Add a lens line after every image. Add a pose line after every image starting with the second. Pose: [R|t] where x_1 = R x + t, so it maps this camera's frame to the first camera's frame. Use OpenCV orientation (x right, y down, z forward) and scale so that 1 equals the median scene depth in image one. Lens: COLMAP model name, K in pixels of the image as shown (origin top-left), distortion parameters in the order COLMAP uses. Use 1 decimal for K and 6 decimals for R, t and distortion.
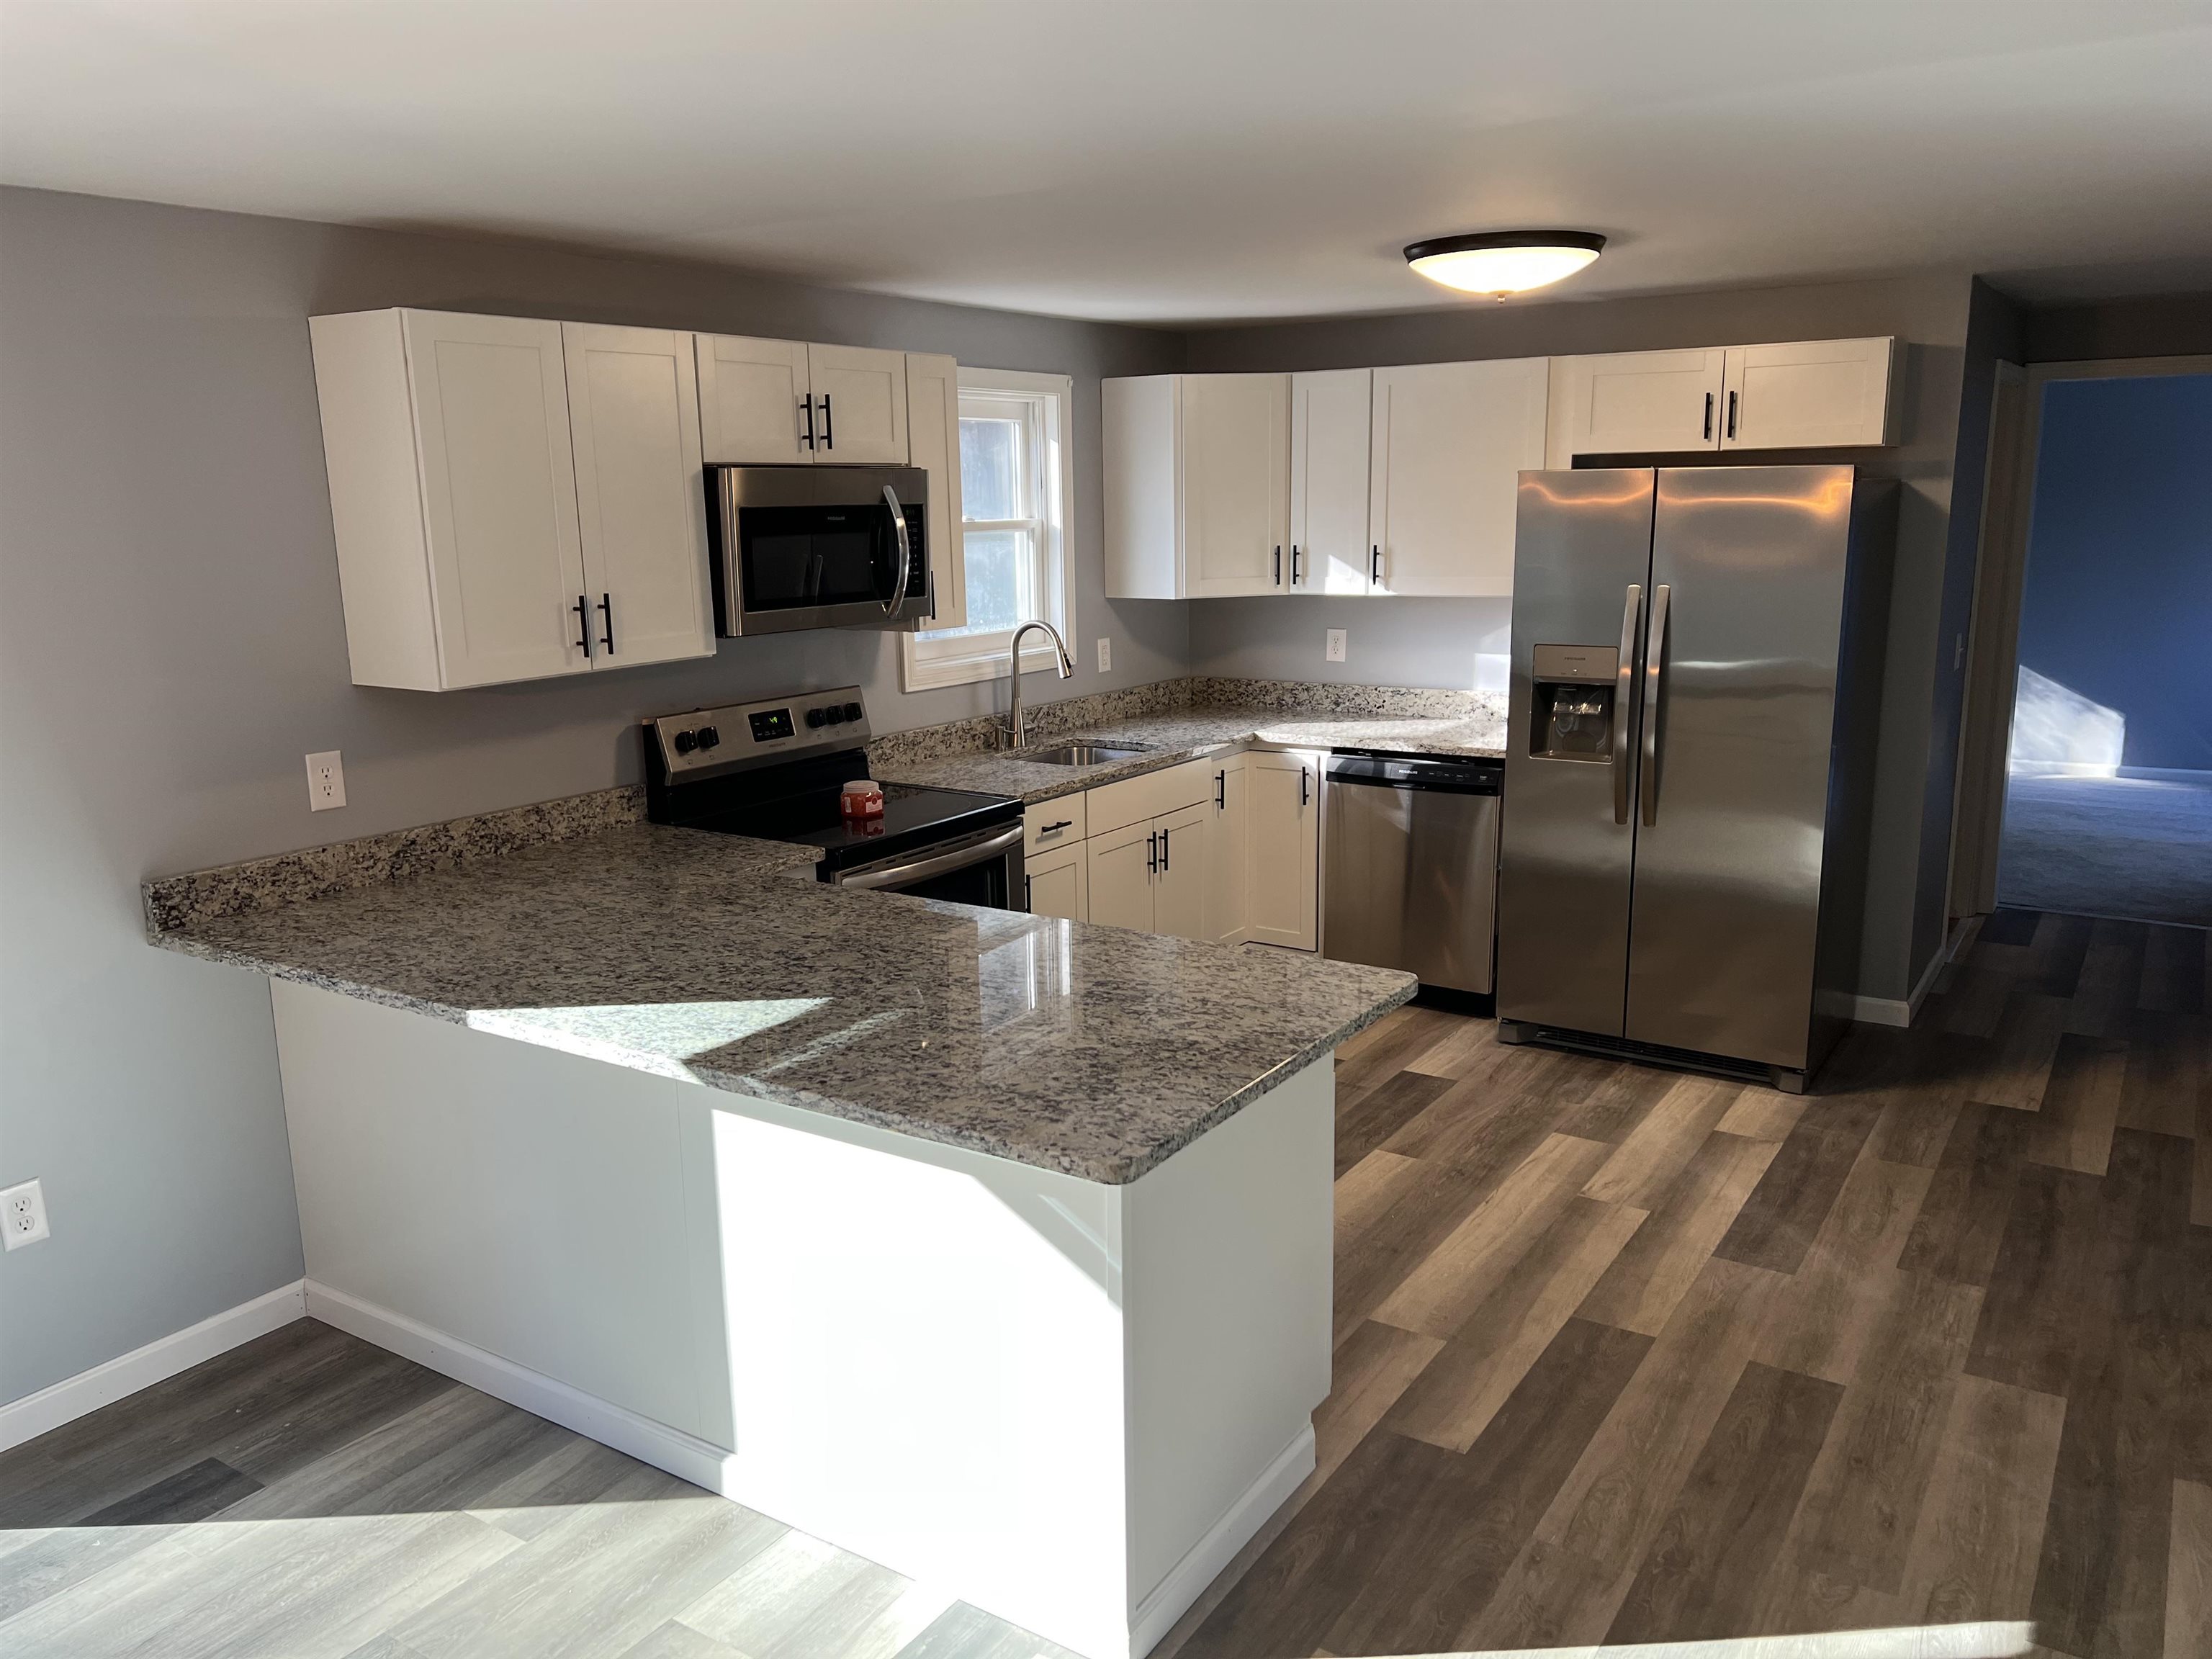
lens RADIAL K [[1670.3, 0, 1094.2], [0, 1670.3, 833.2], [0, 0, 1]] dist [0.029739, -0.020164]
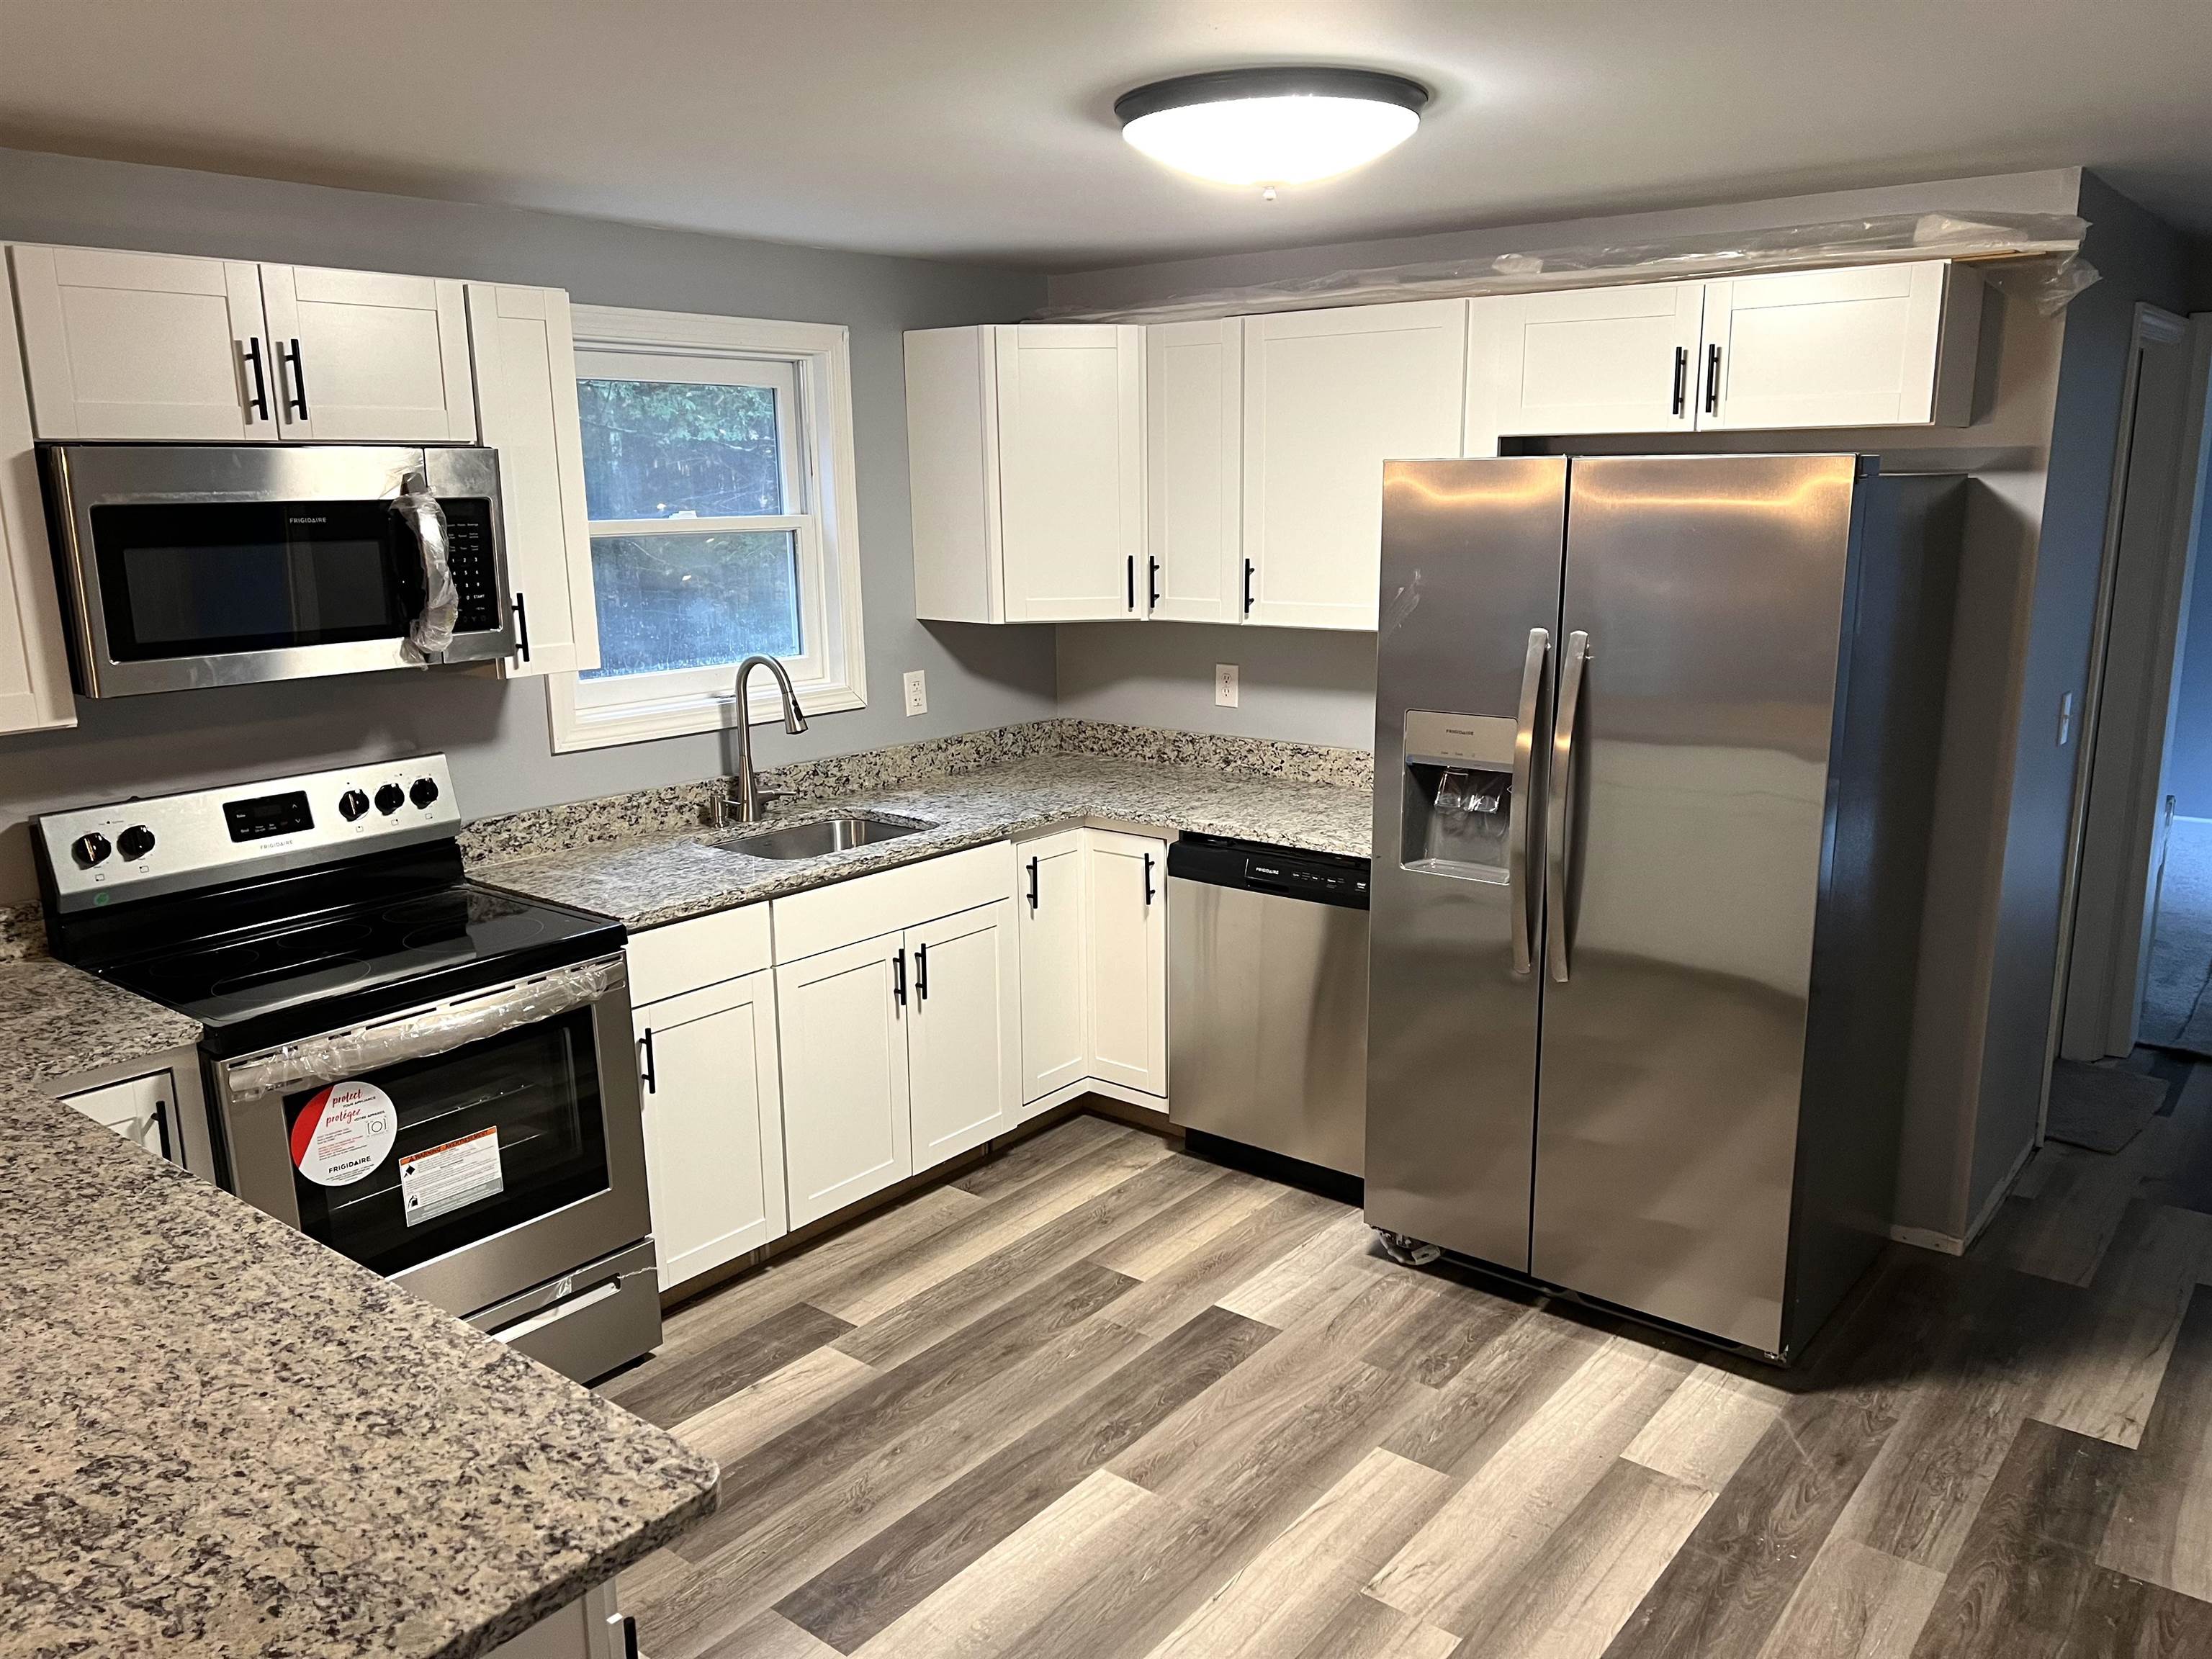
lens RADIAL K [[1670.3, 0, 1120.4], [0, 1670.3, 831.2], [0, 0, 1]] dist [0.029739, -0.020164]
pose [[0.996071, 0.024916, -0.084977, 0.209038], [-0.023923, 0.999633, 0.012688, -0.069771], [0.085262, -0.010605, 0.996302, 0.304336]]
